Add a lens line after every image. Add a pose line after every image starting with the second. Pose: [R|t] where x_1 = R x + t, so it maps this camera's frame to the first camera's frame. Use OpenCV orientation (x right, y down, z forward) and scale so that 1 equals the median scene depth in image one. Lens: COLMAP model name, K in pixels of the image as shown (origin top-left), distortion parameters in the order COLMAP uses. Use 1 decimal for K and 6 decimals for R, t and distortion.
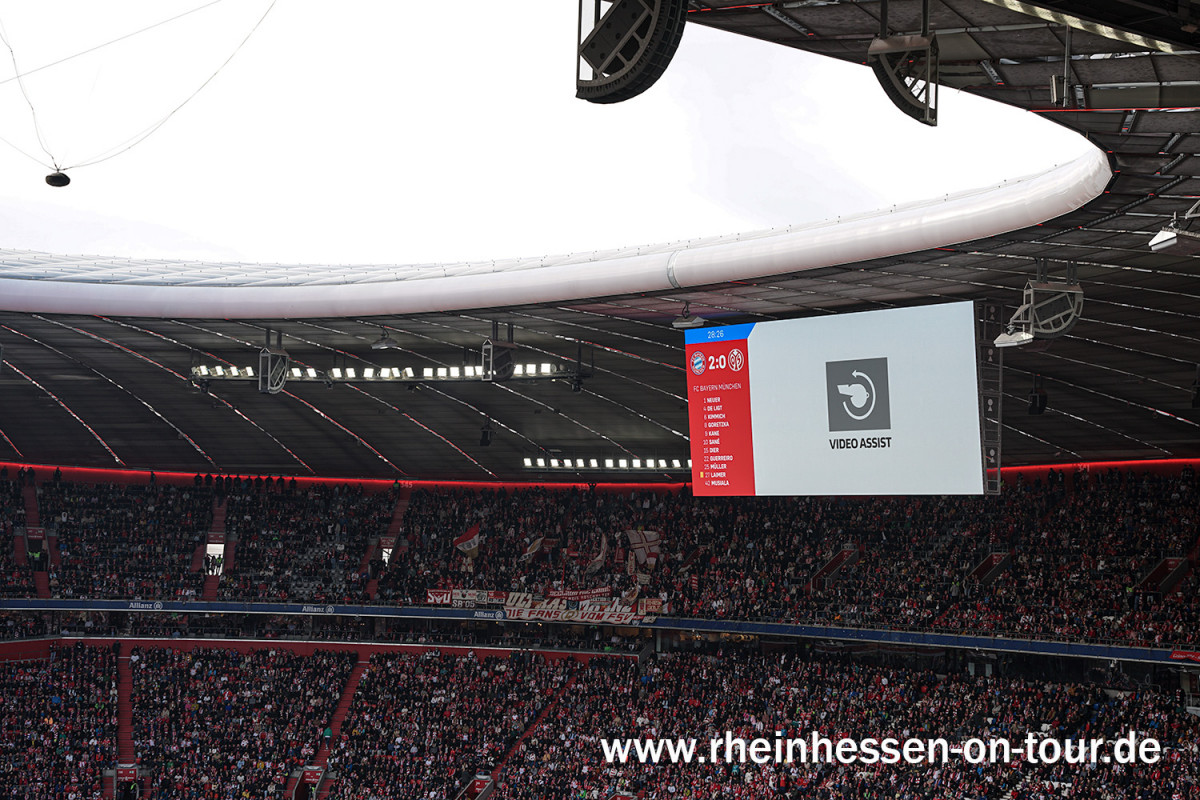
lens RADIAL K [[2277.3, 0, 600.0], [0, 2277.3, 400.0], [0, 0, 1]] dist [0.275083, 0.651500]
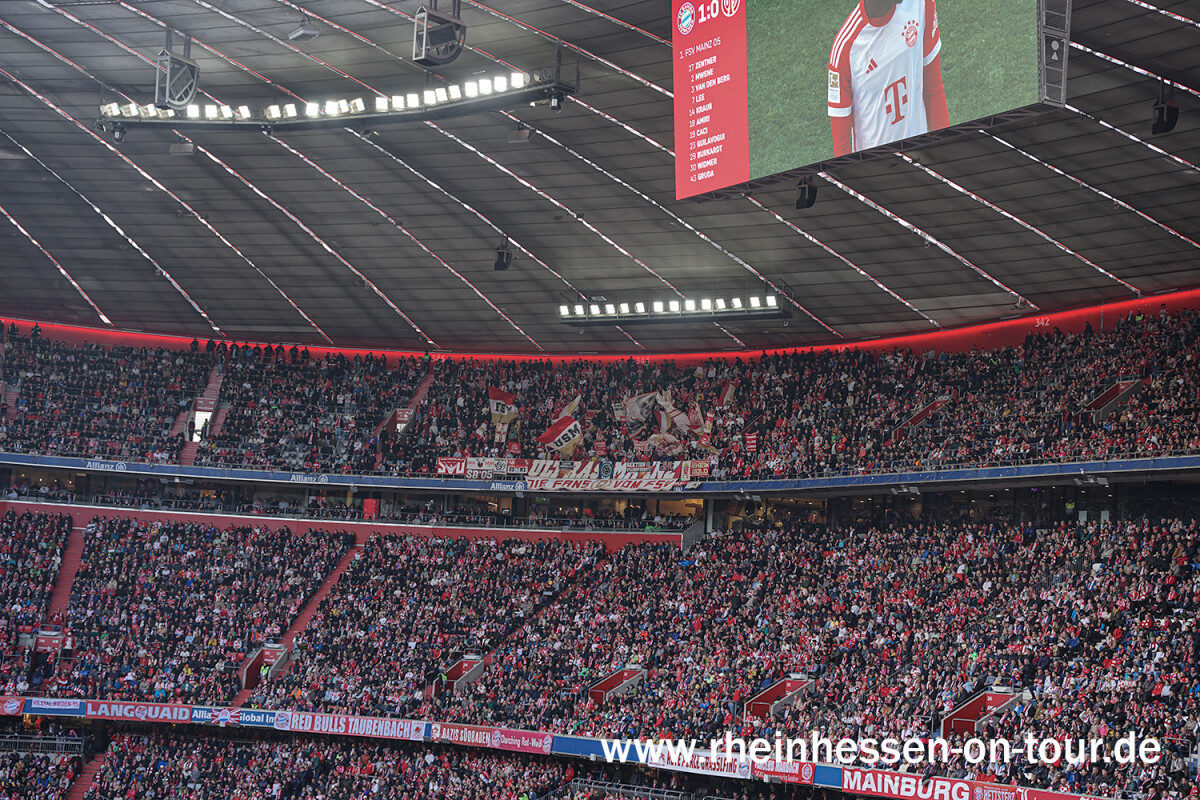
lens RADIAL K [[2277.3, 0, 600.0], [0, 2277.3, 400.0], [0, 0, 1]] dist [0.275083, 0.651500]
pose [[0.994720, 0.023242, -0.099960, 0.066571], [-0.028786, 0.998106, -0.054376, 0.107392], [0.098507, 0.056967, 0.993504, 0.184872]]
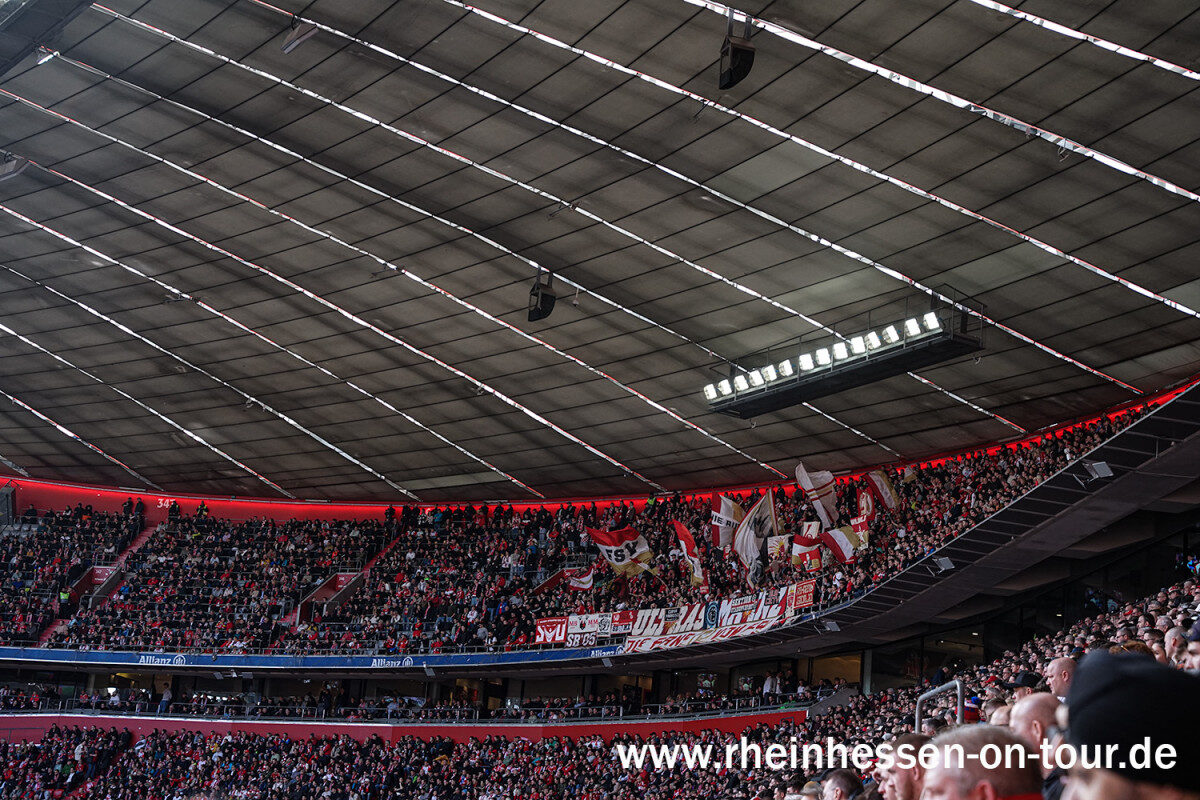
lens RADIAL K [[2277.3, 0, 600.0], [0, 2277.3, 400.0], [0, 0, 1]] dist [0.275083, 0.651500]
pose [[0.848823, -0.085811, -0.521667, 0.241310], [-0.021150, 0.980438, -0.195690, 0.142375], [0.528254, 0.177139, 0.830403, 0.539610]]
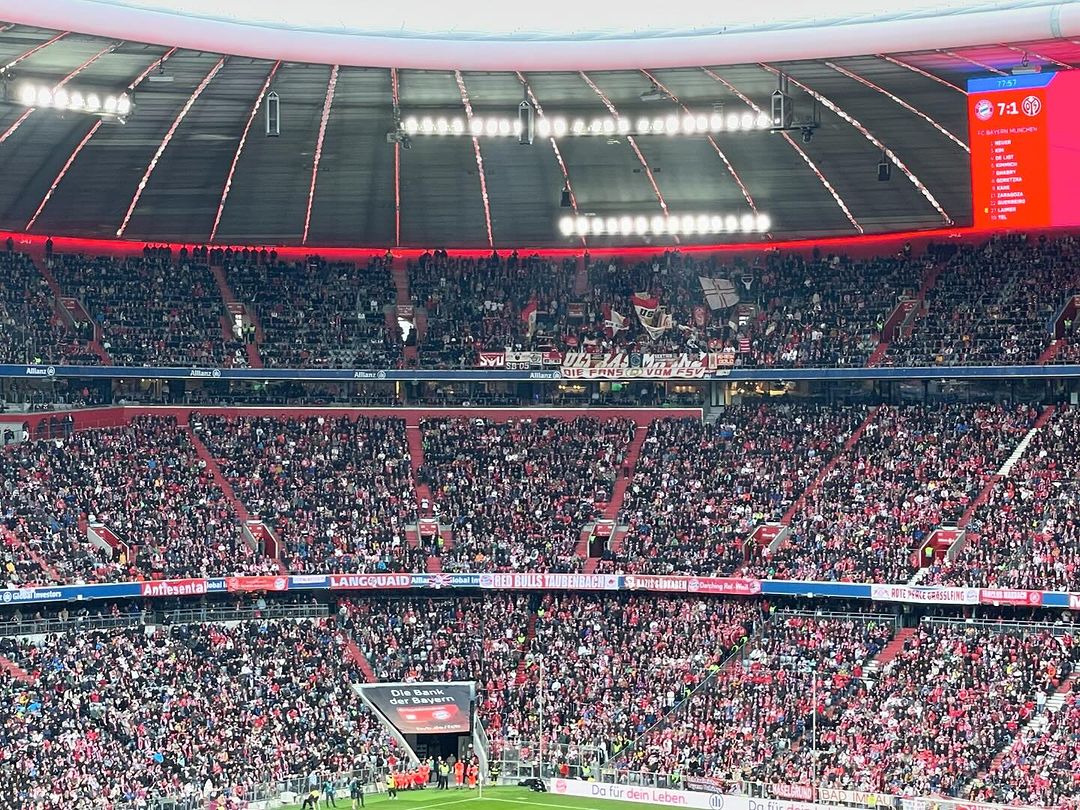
lens RADIAL K [[2761.0, 0, 535.1], [0, 2761.0, 354.9], [0, 0, 1]] dist [0.038182, 0.236756]
pose [[0.965102, -0.021916, 0.260957, -0.375616], [0.009604, 0.998784, 0.048360, 0.025764], [-0.261699, -0.044166, 0.964138, -0.180793]]
